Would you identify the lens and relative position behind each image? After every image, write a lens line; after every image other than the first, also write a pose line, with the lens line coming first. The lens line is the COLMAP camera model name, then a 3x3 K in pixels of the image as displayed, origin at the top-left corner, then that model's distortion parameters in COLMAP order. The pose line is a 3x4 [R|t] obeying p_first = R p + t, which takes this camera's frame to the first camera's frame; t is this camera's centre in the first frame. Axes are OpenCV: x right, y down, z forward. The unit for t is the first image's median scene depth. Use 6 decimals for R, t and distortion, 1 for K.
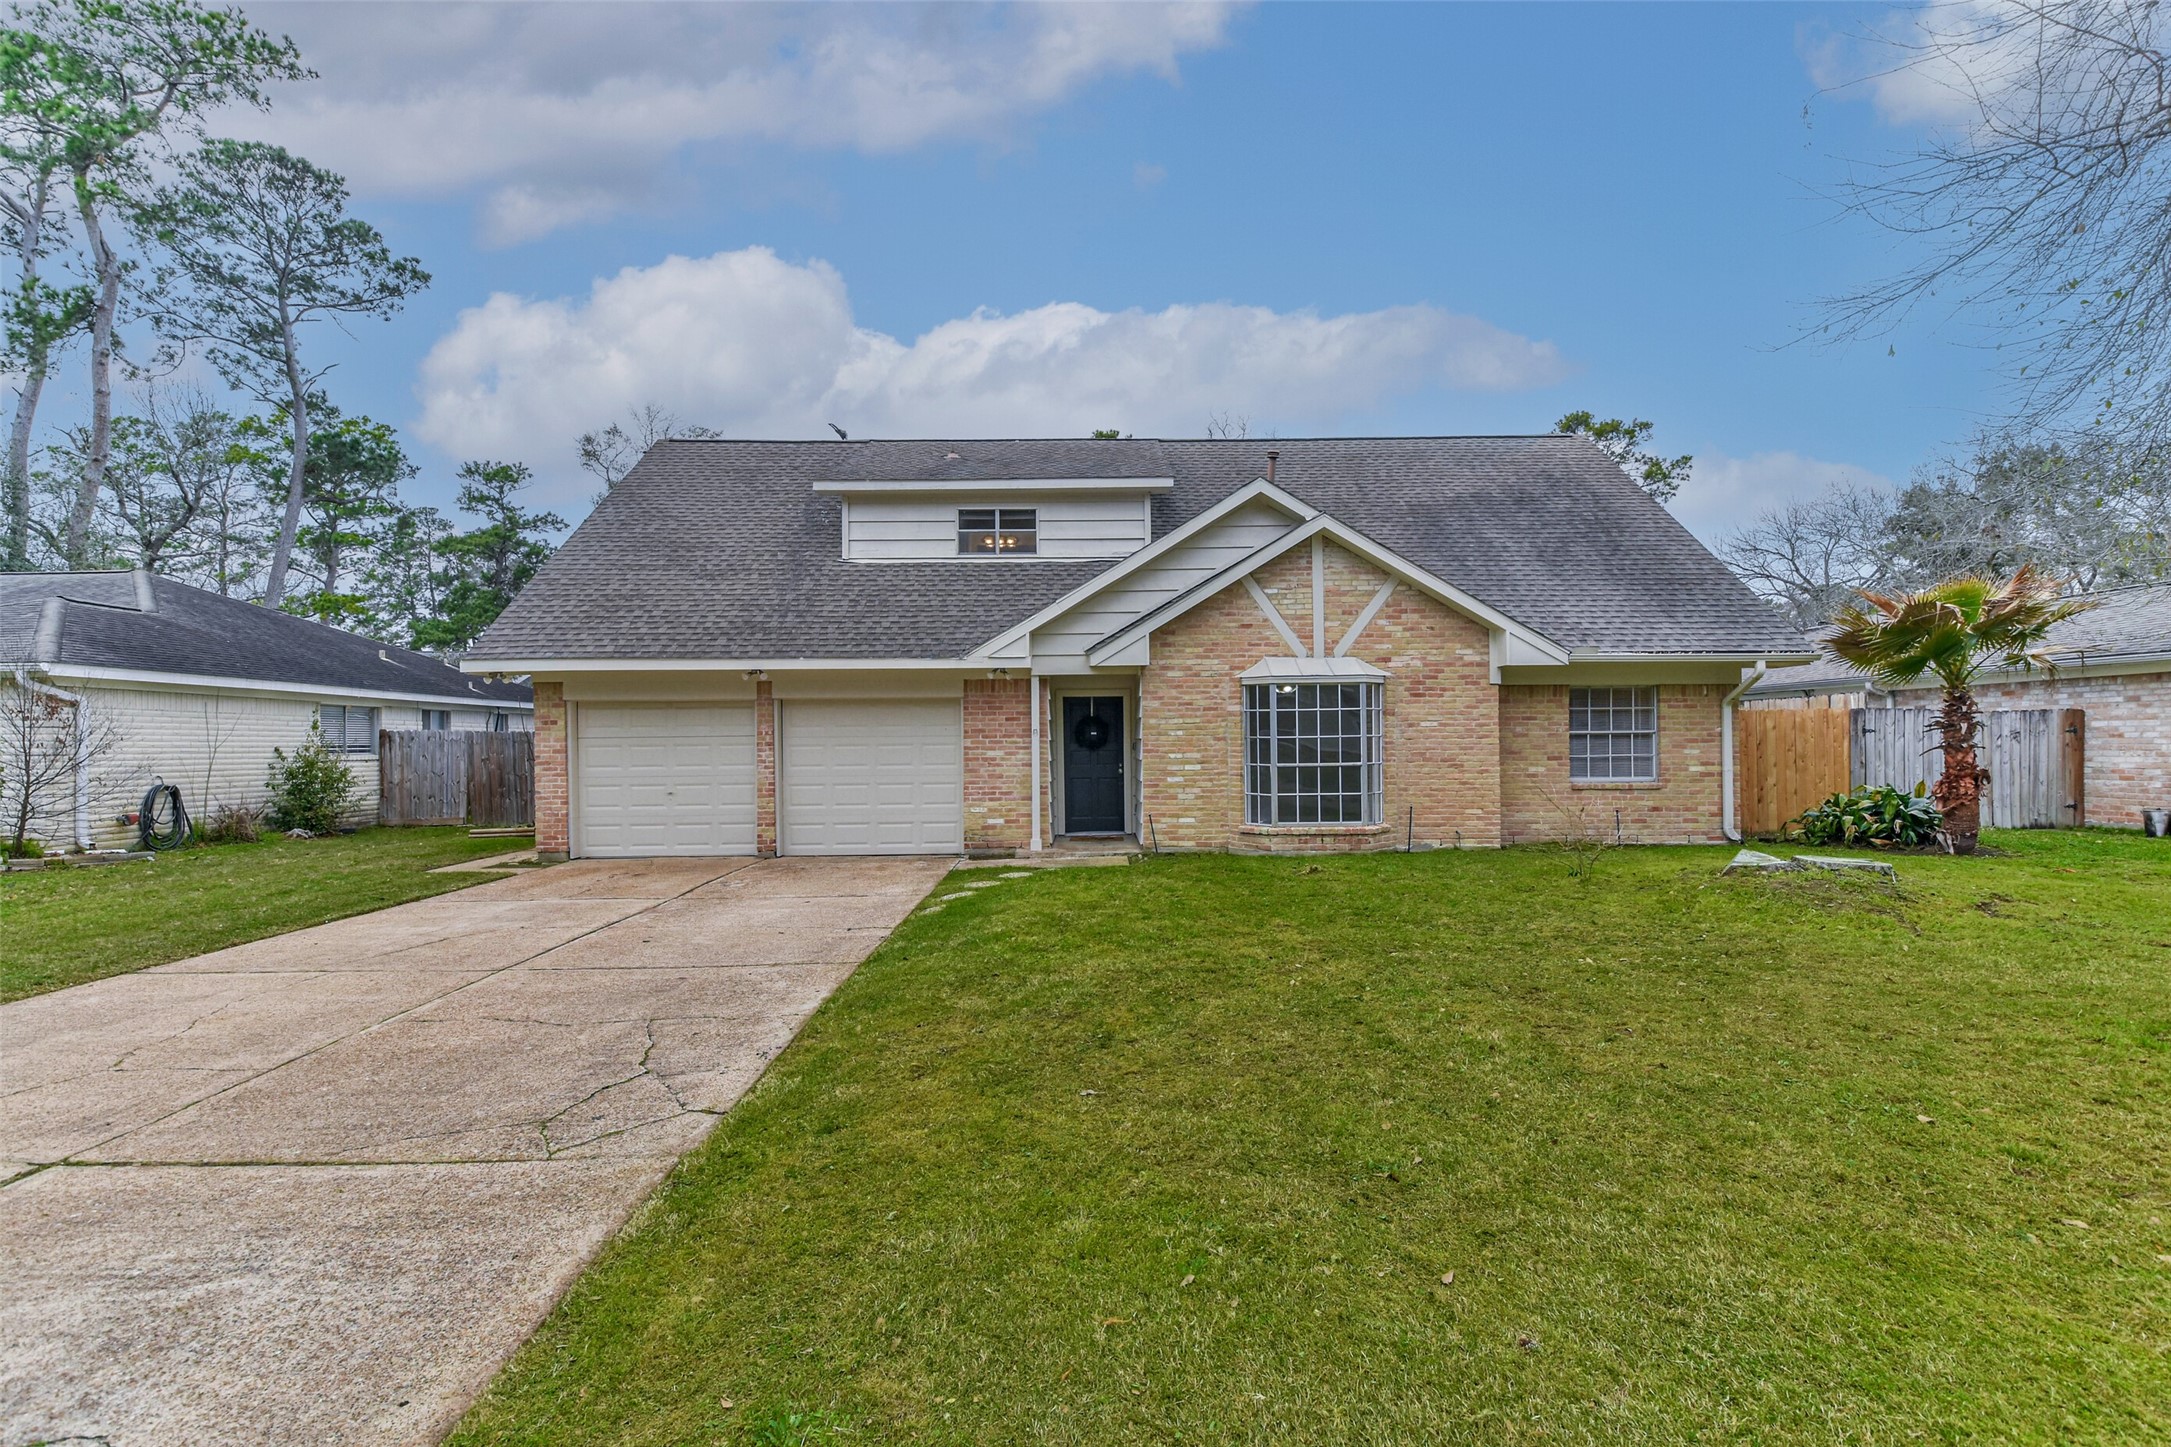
lens RADIAL K [[953.5, 0, 1104.6], [0, 953.5, 730.2], [0, 0, 1]] dist [0.045569, -0.021414]
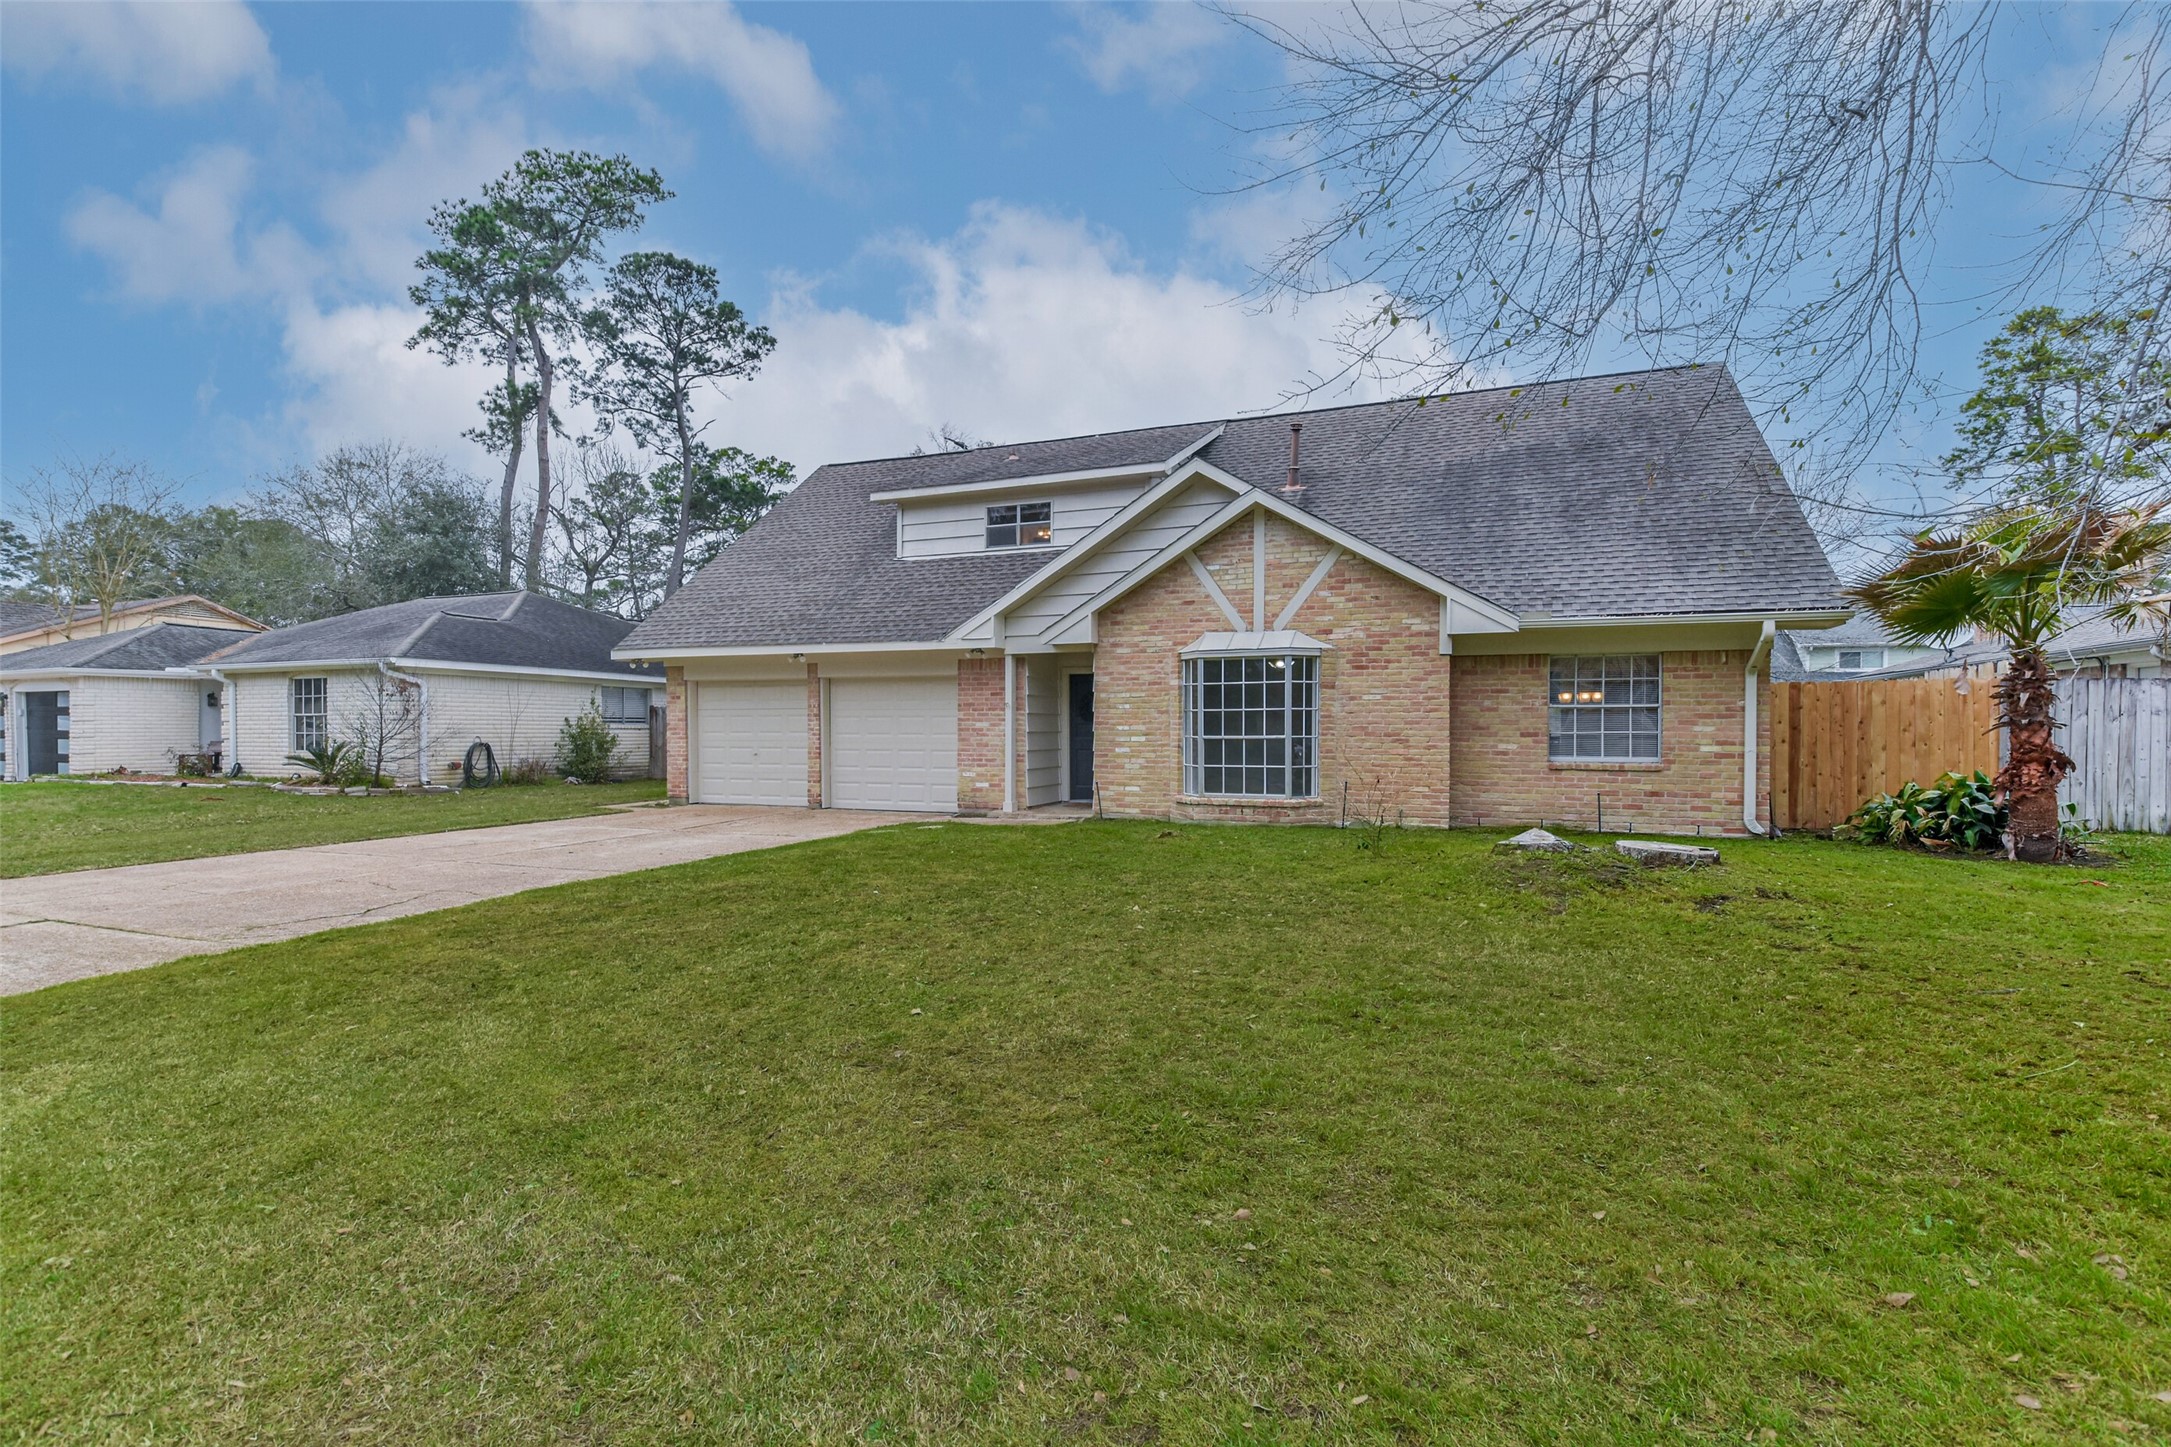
lens RADIAL K [[953.5, 0, 1091.9], [0, 953.5, 727.2], [0, 0, 1]] dist [0.045569, -0.021414]
pose [[0.937500, 0.009532, -0.347853, 0.389208], [-0.005491, 0.999906, 0.012599, 0.012456], [0.347941, -0.009902, 0.937464, -0.005710]]
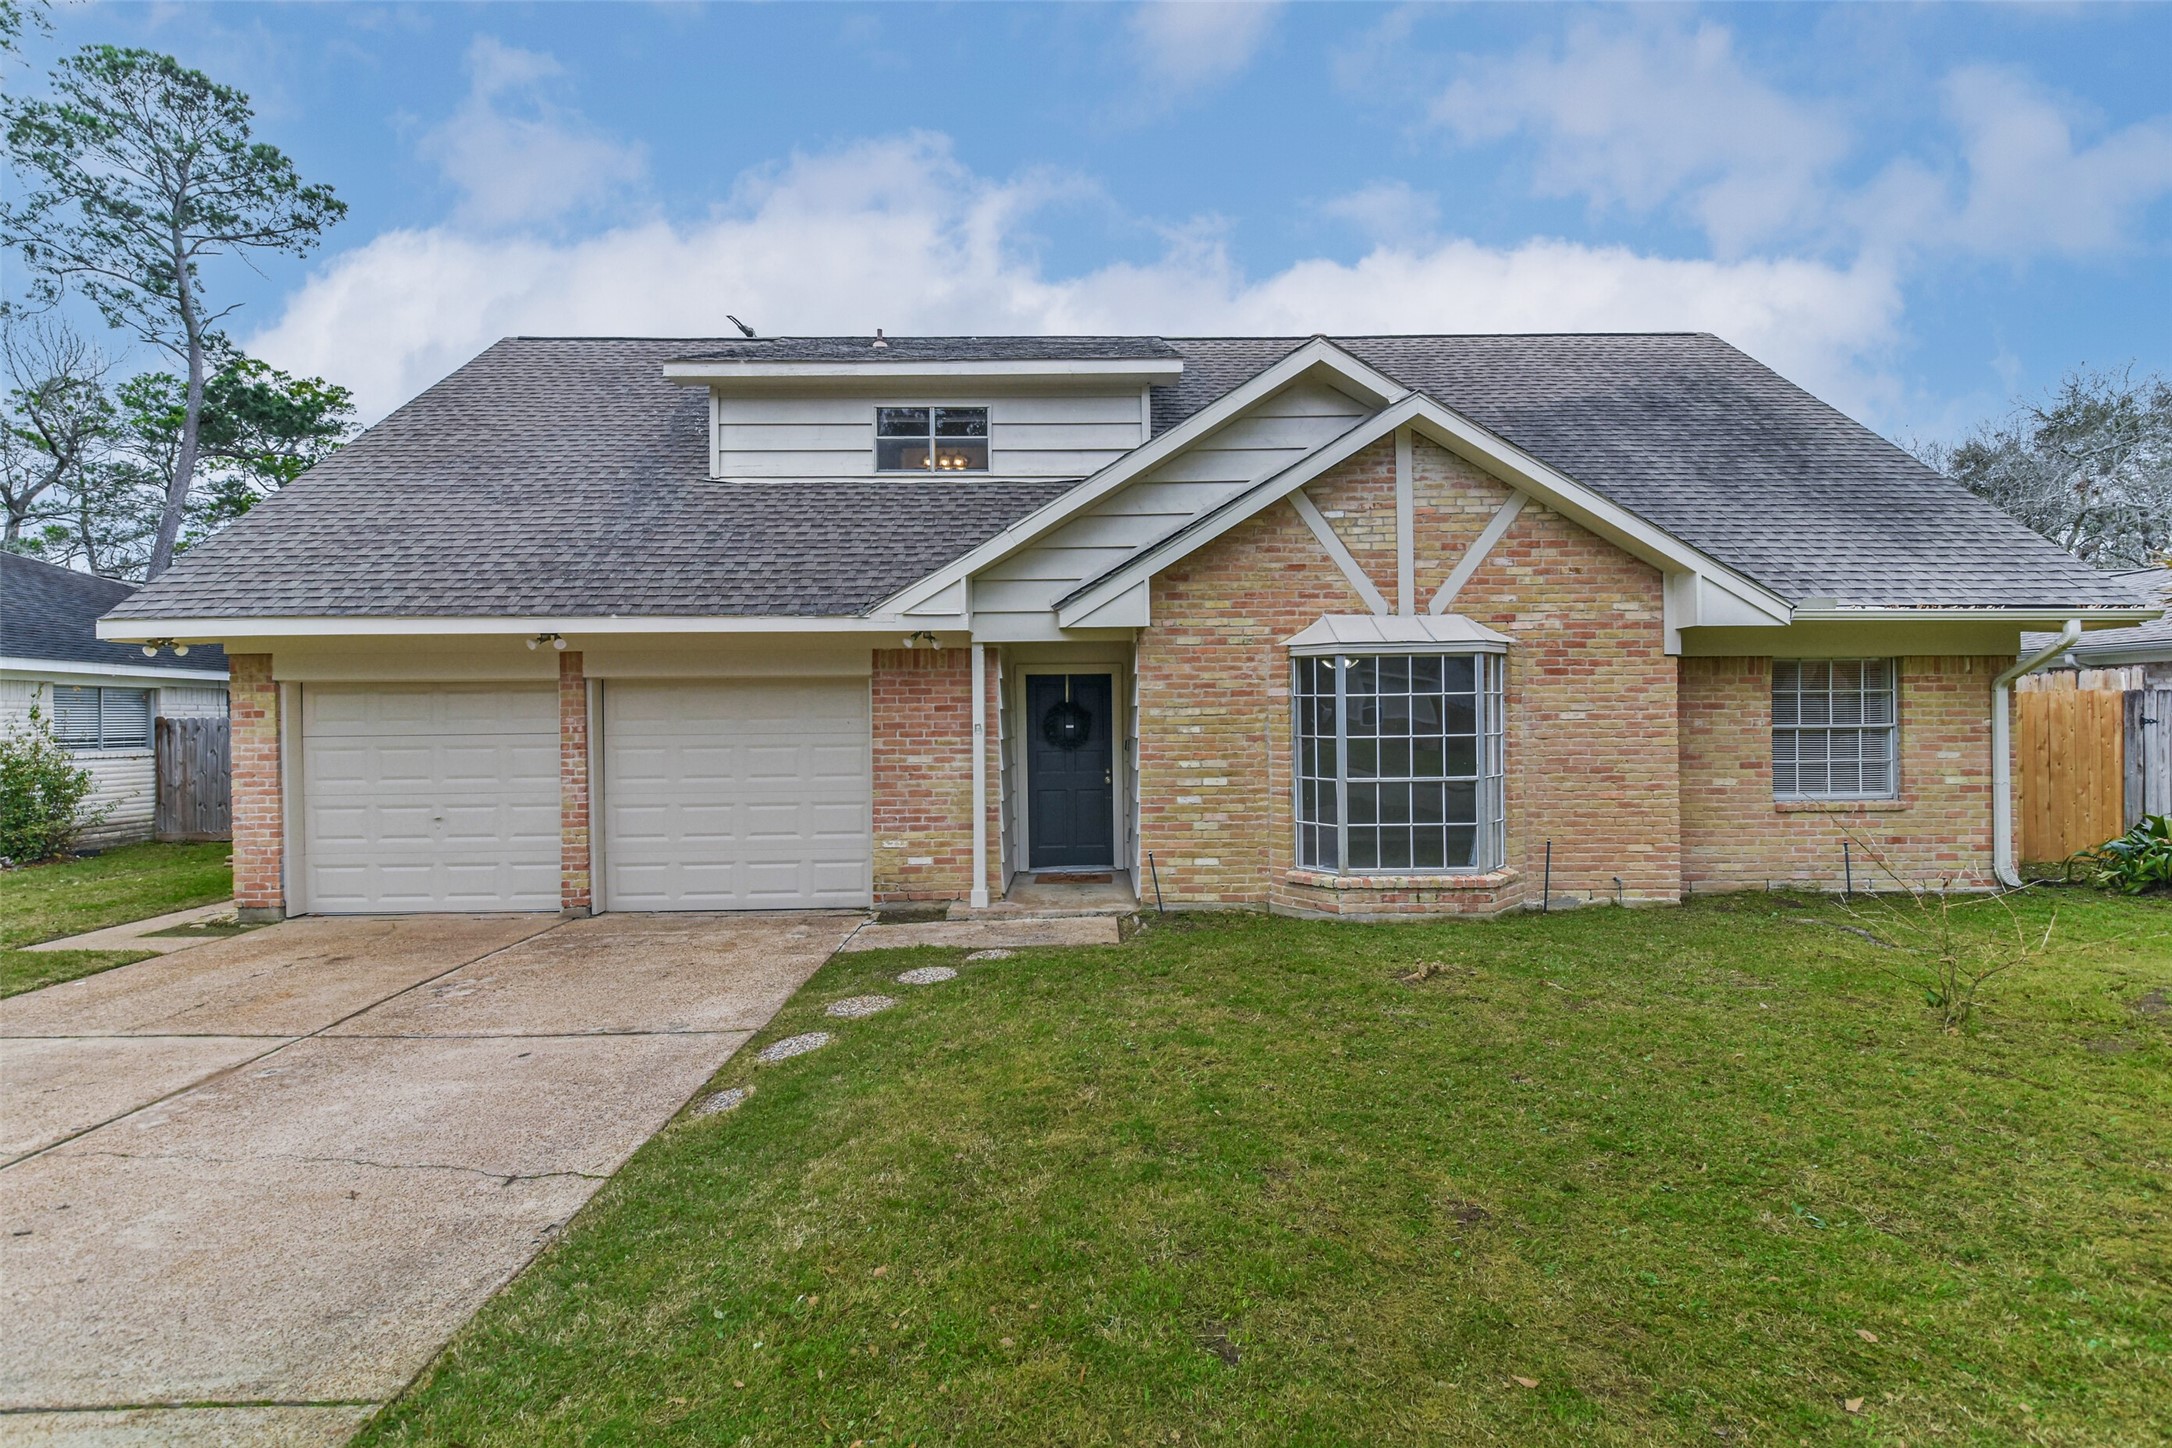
lens RADIAL K [[953.9, 0, 1106.9], [0, 953.9, 715.3], [0, 0, 1]] dist [0.045569, -0.021414]
pose [[0.999966, -0.001166, 0.008197, 0.011293], [0.001084, 0.999950, 0.009969, -0.012927], [-0.008208, -0.009960, 0.999917, 0.320766]]
